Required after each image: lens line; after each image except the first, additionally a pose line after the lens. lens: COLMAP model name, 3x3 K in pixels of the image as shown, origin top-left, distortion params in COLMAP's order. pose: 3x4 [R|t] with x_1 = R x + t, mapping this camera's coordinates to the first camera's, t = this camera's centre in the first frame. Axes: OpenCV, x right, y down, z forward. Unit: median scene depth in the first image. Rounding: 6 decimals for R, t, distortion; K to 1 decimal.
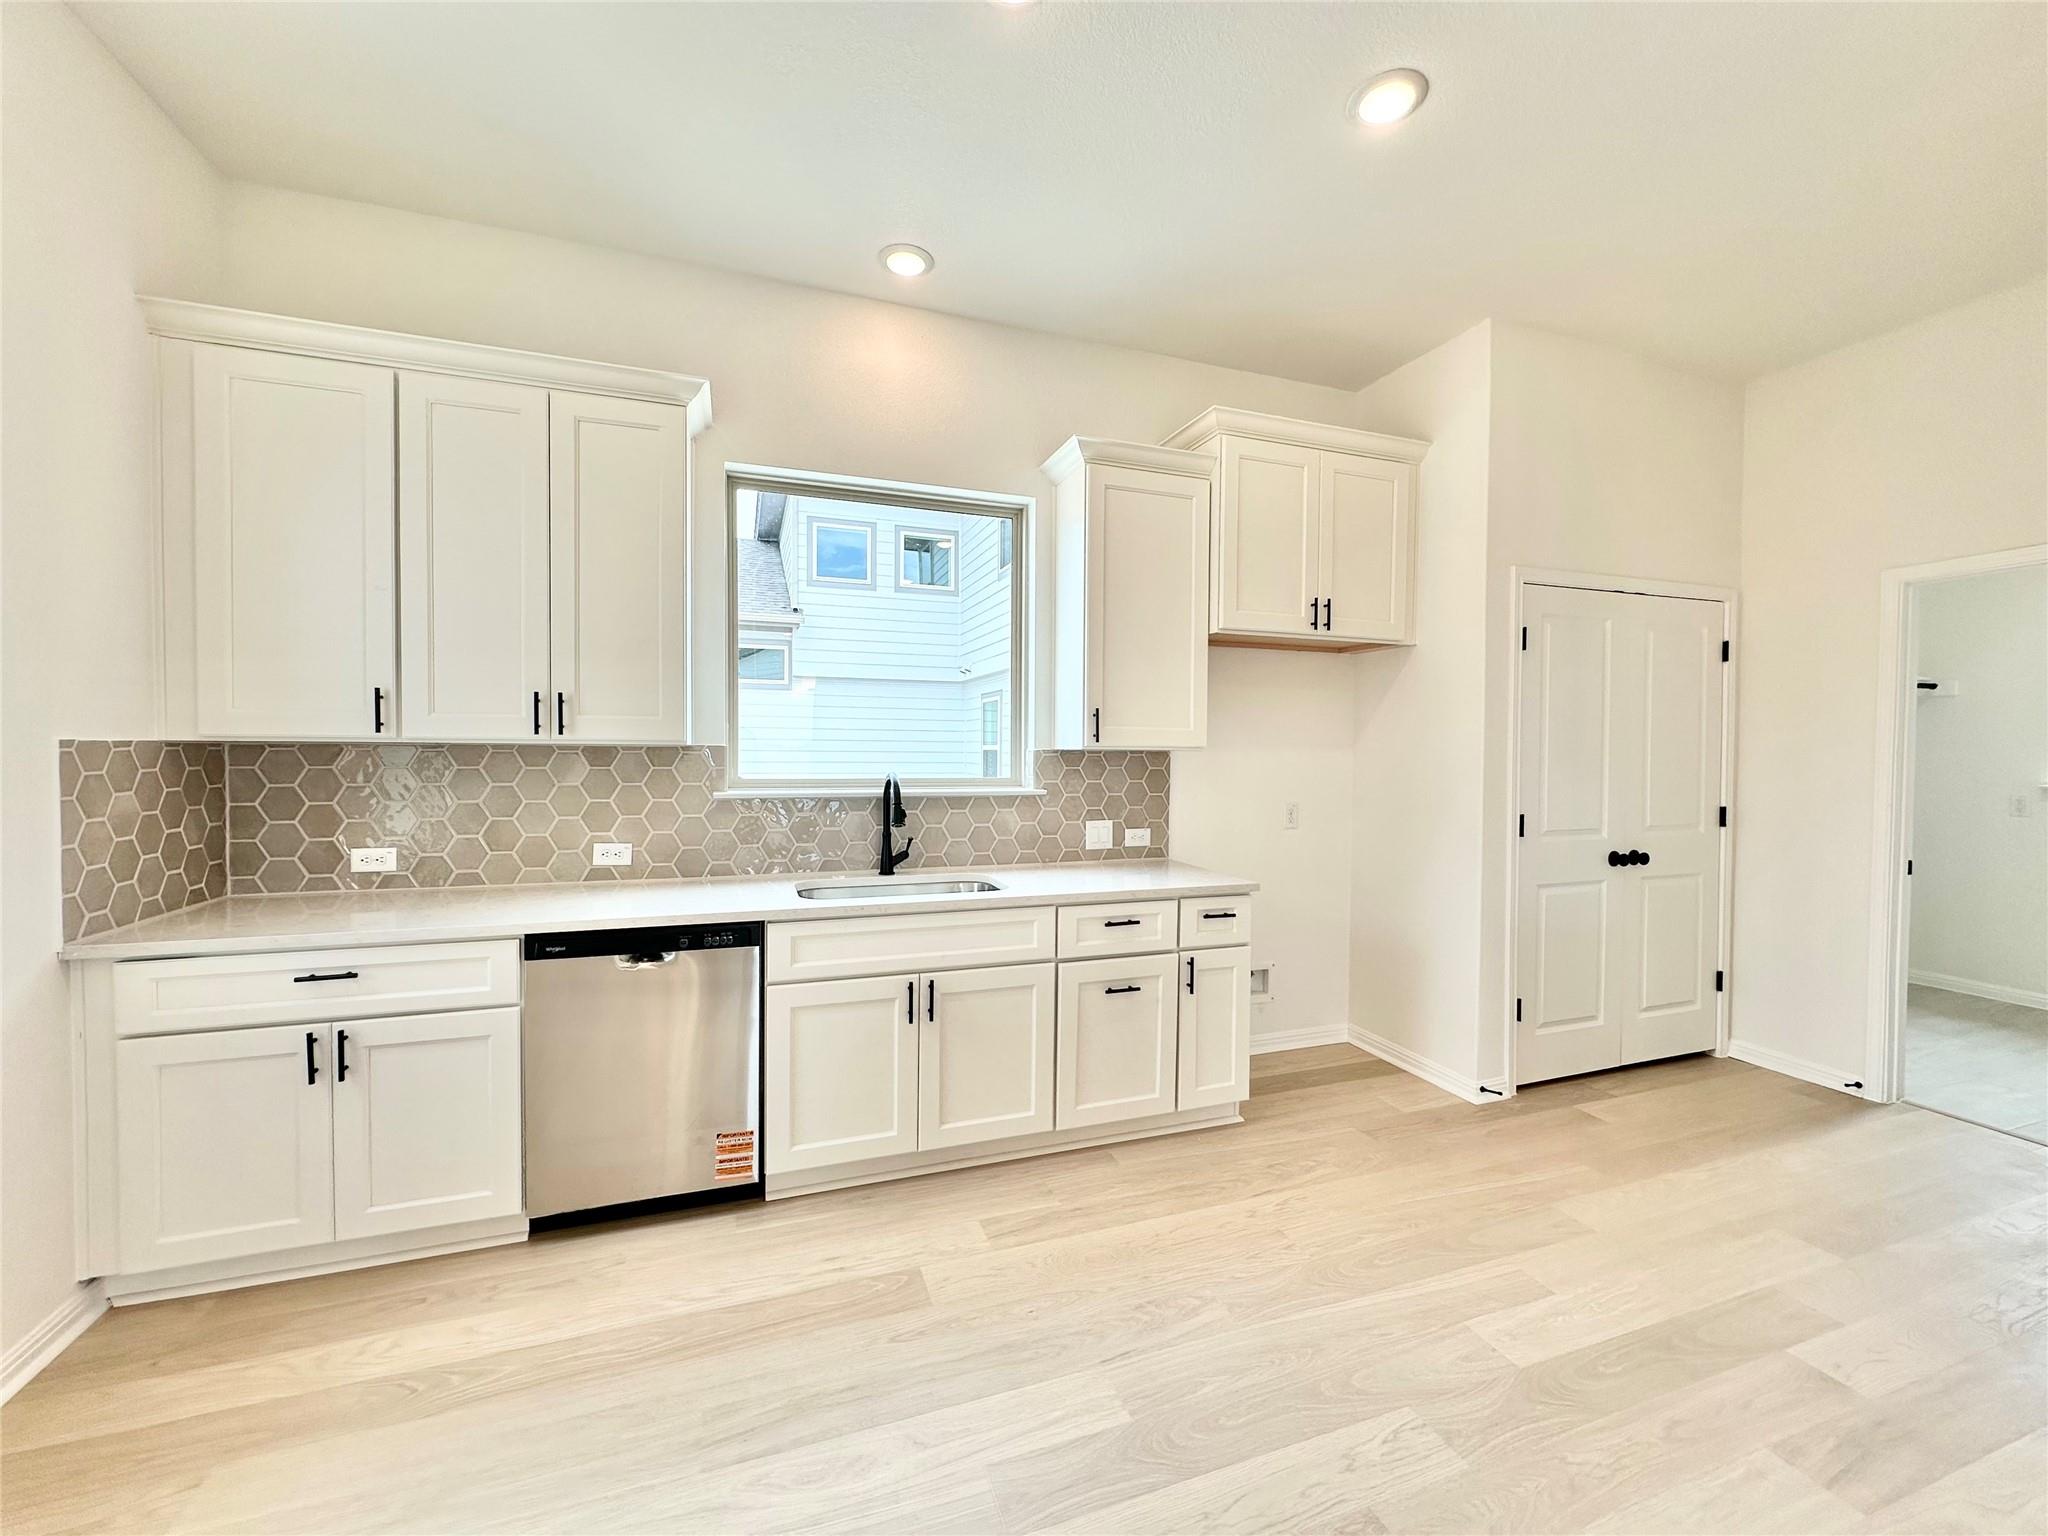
lens RADIAL K [[816.6, 0, 1024.2], [0, 816.6, 765.9], [0, 0, 1]] dist [-0.003152, 0.000384]
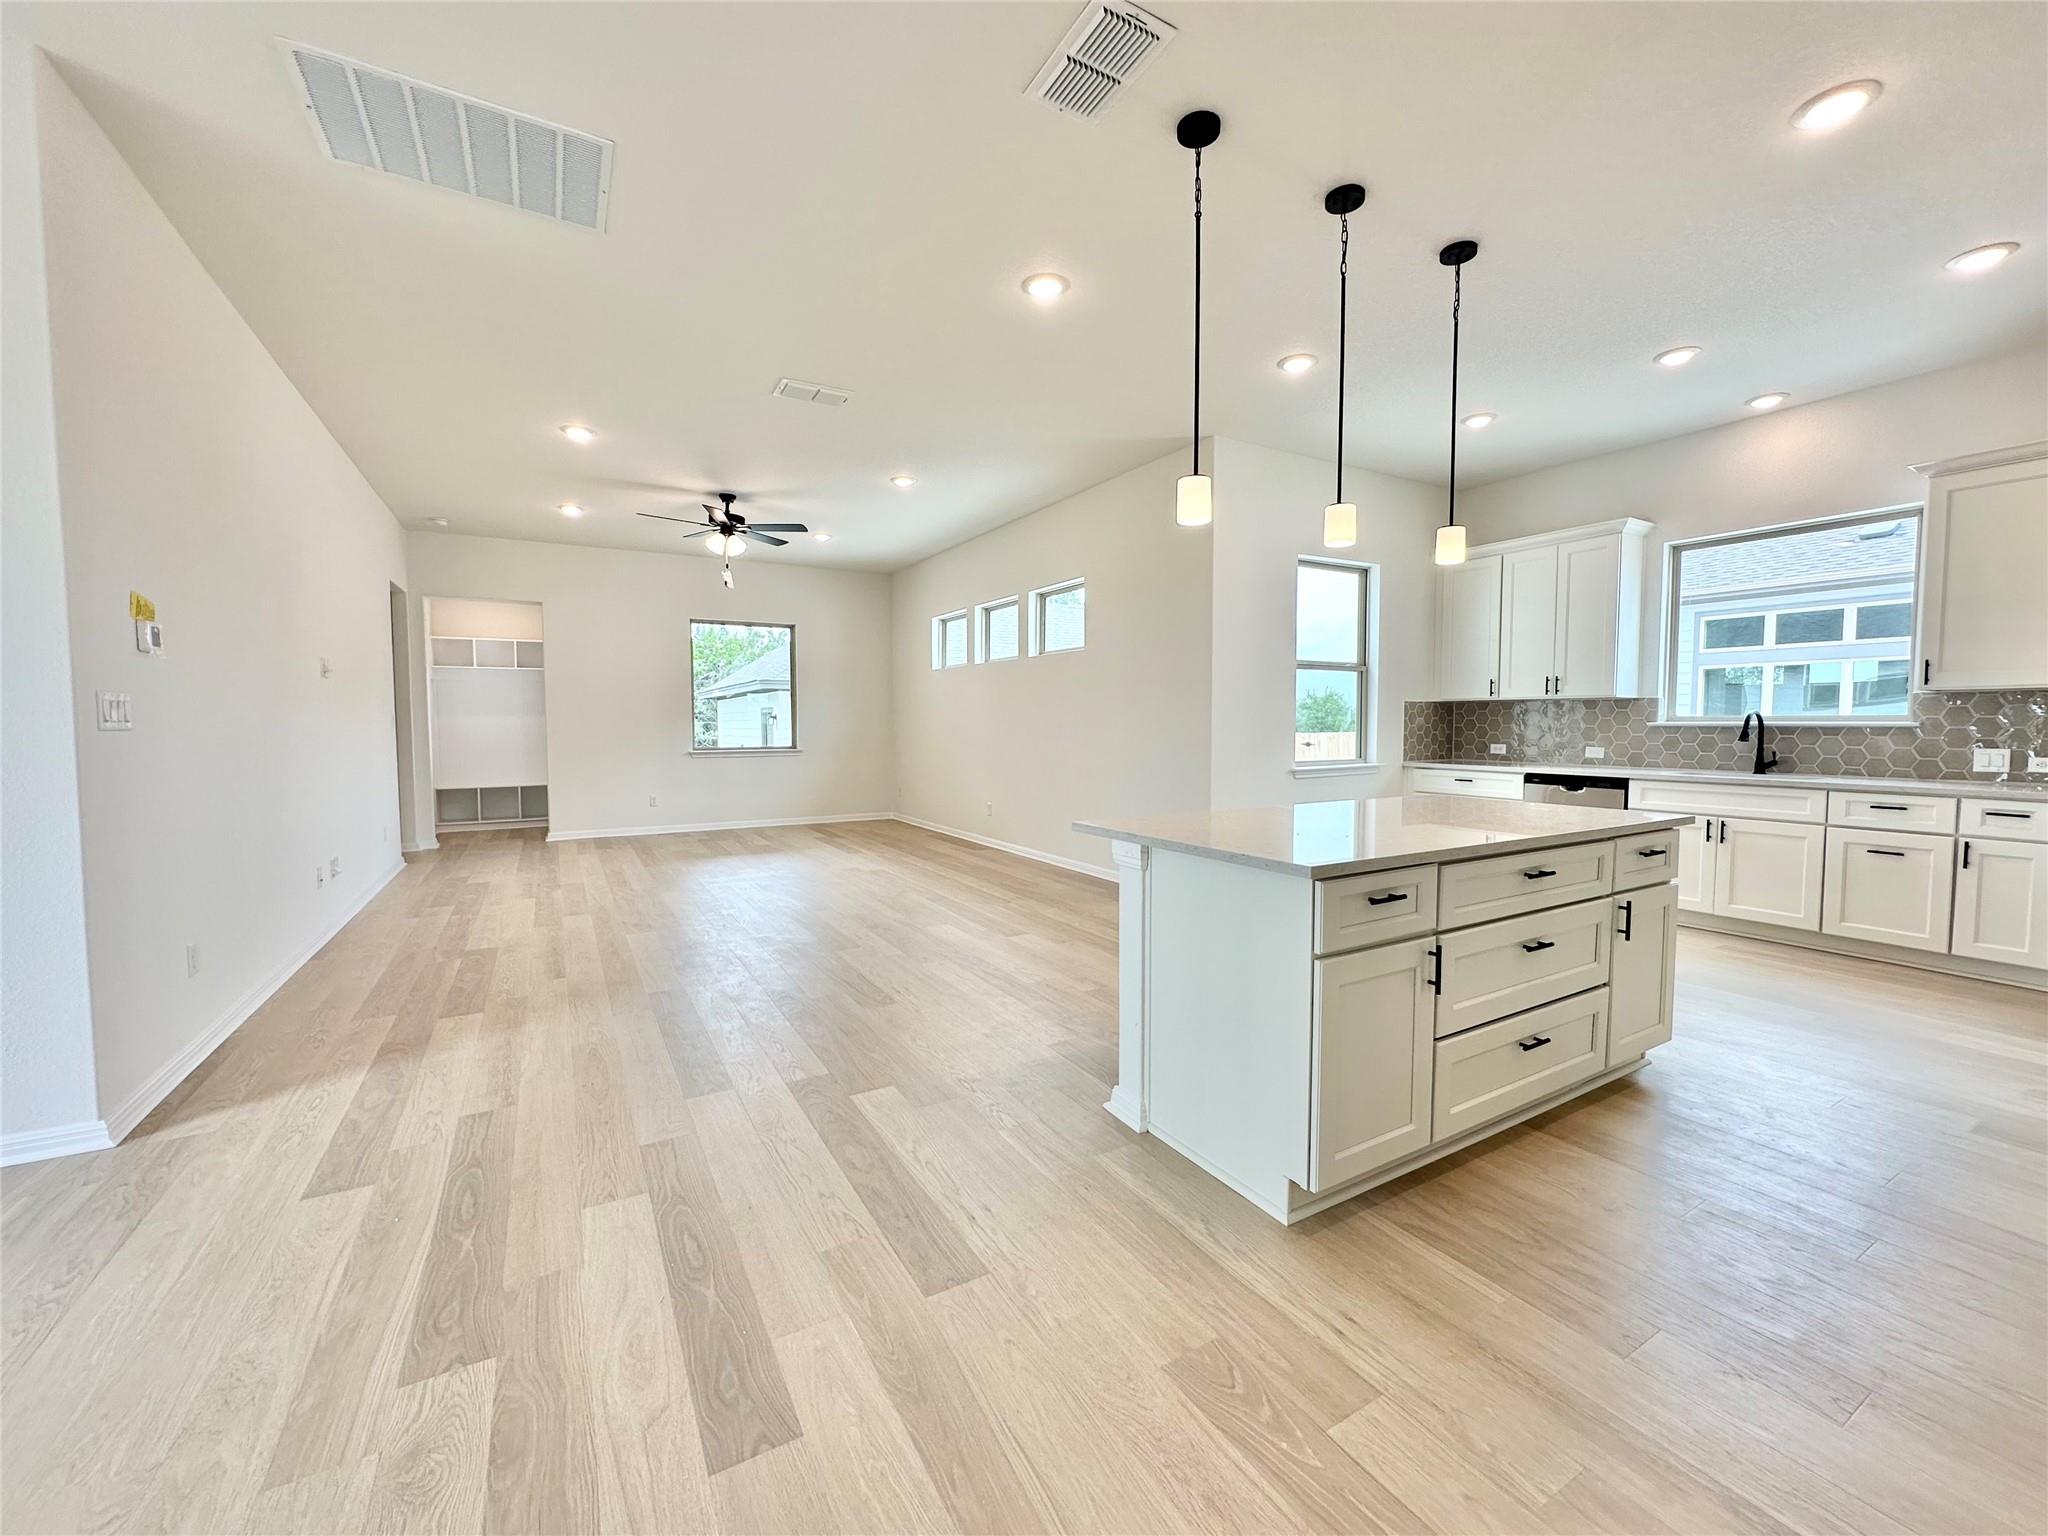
lens RADIAL K [[816.6, 0, 1024.2], [0, 816.6, 765.9], [0, 0, 1]] dist [-0.003152, 0.000384]
pose [[0.181930, 0.044087, -0.982323, 1.228559], [-0.017069, 0.998985, 0.041673, 0.080069], [0.983163, 0.009186, 0.182498, -0.770825]]
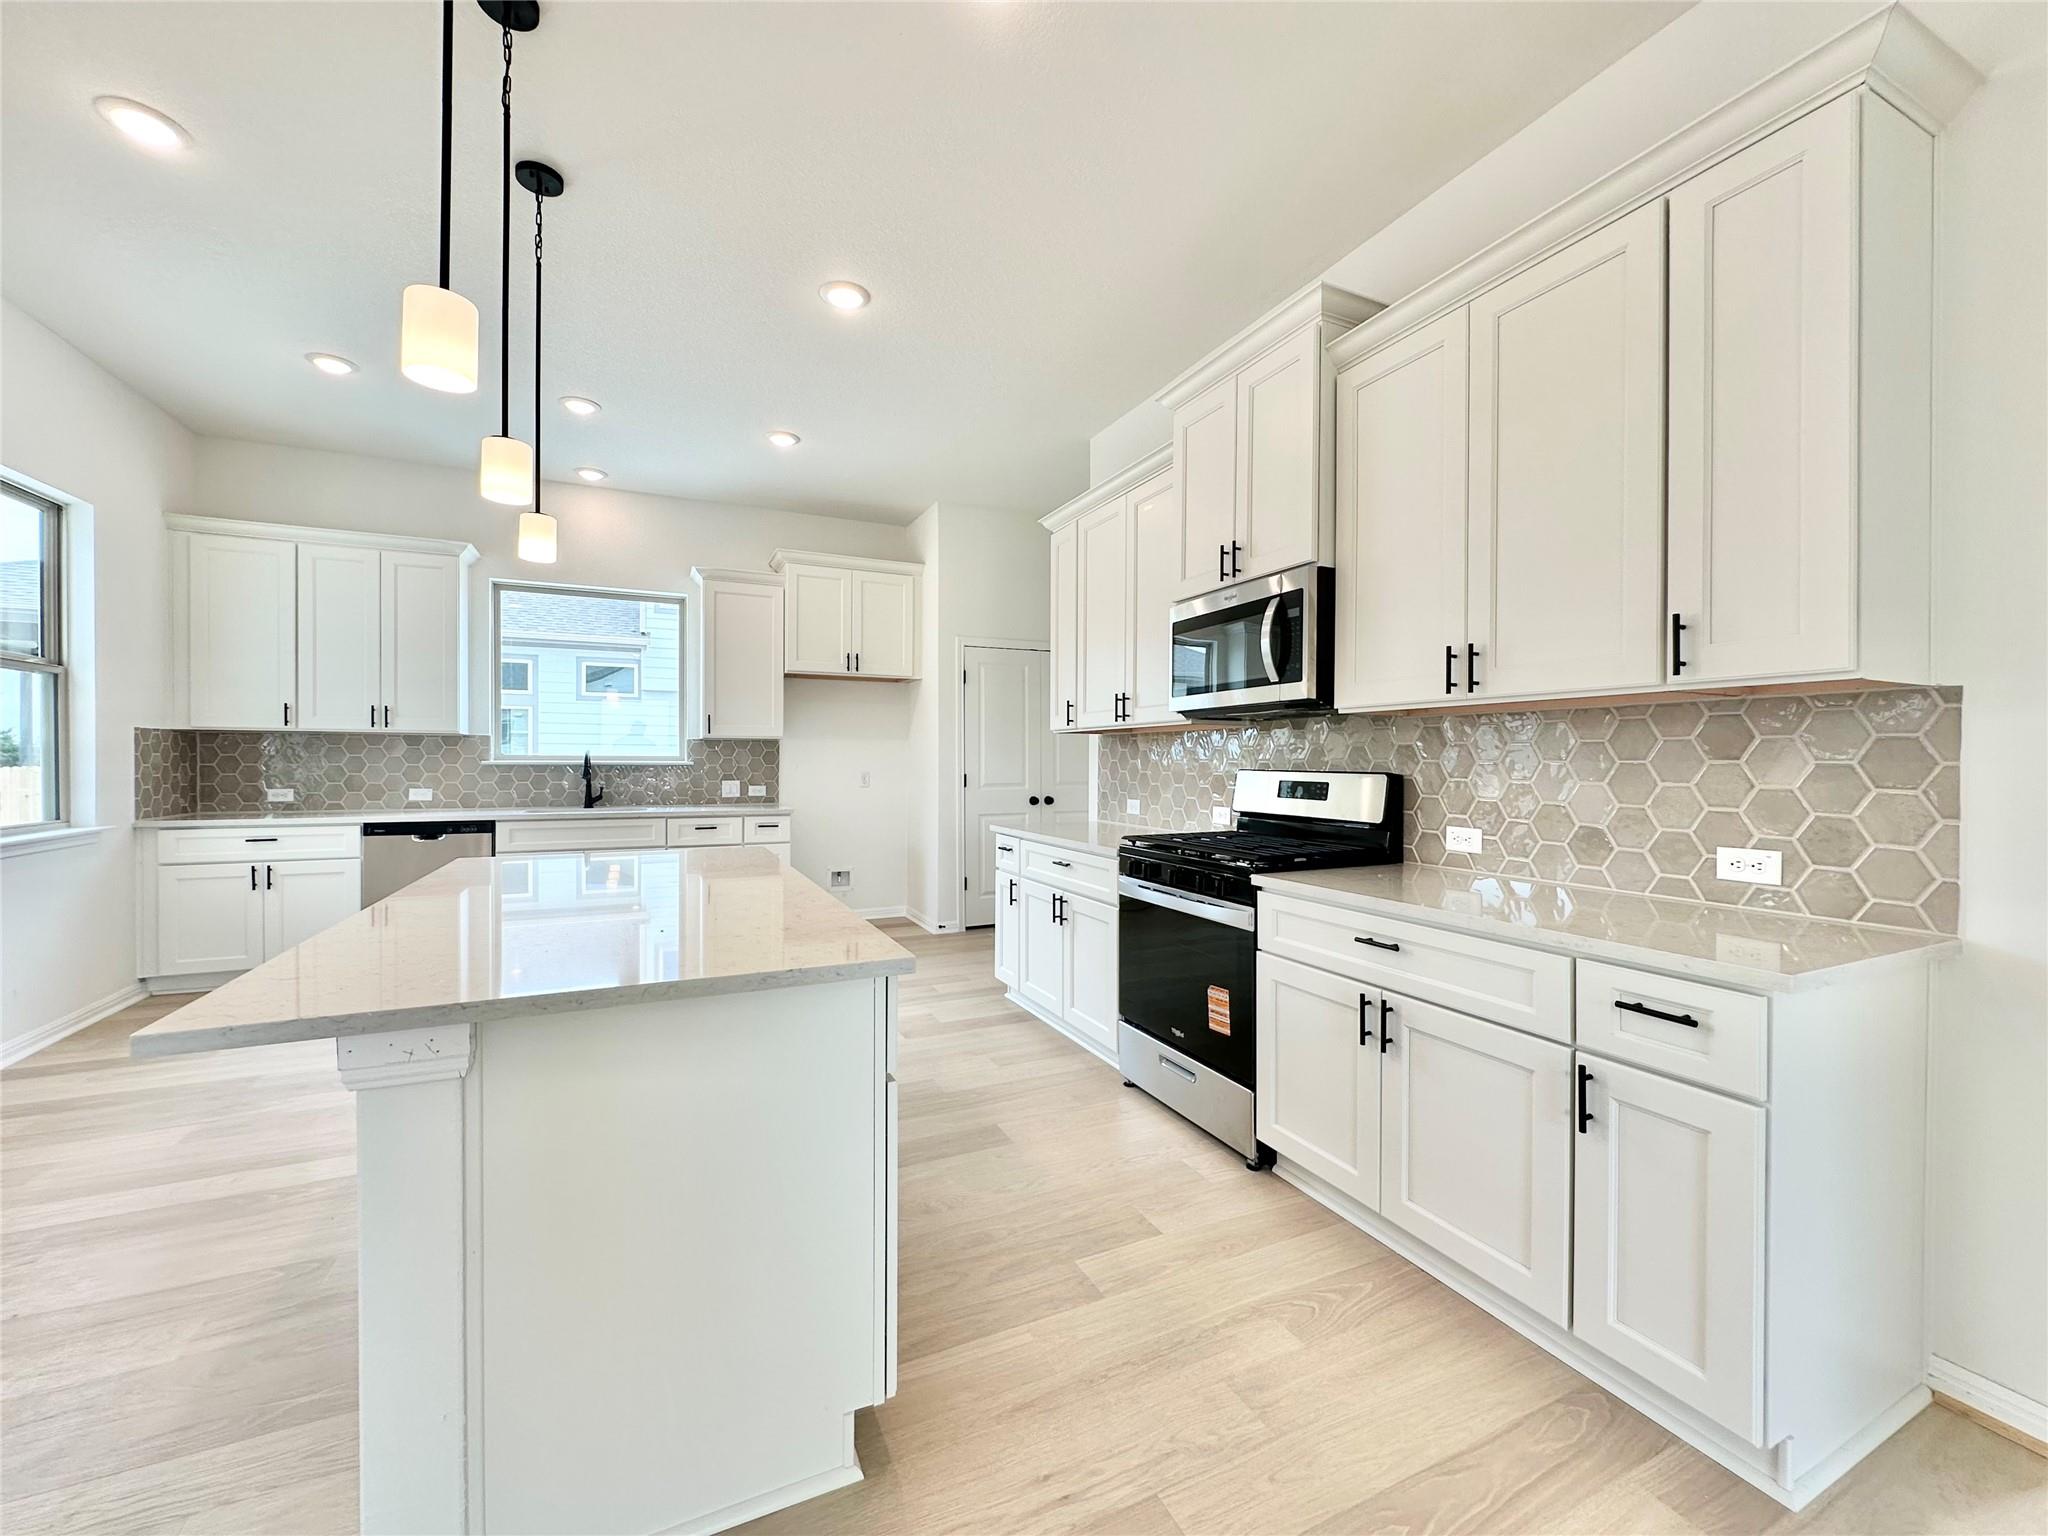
lens RADIAL K [[816.6, 0, 1024.2], [0, 816.6, 765.9], [0, 0, 1]] dist [-0.003152, 0.000384]
pose [[0.995309, -0.004776, 0.096627, 0.648478], [0.006121, 0.999888, -0.013636, 0.076176], [-0.096551, 0.014163, 0.995227, -0.924223]]
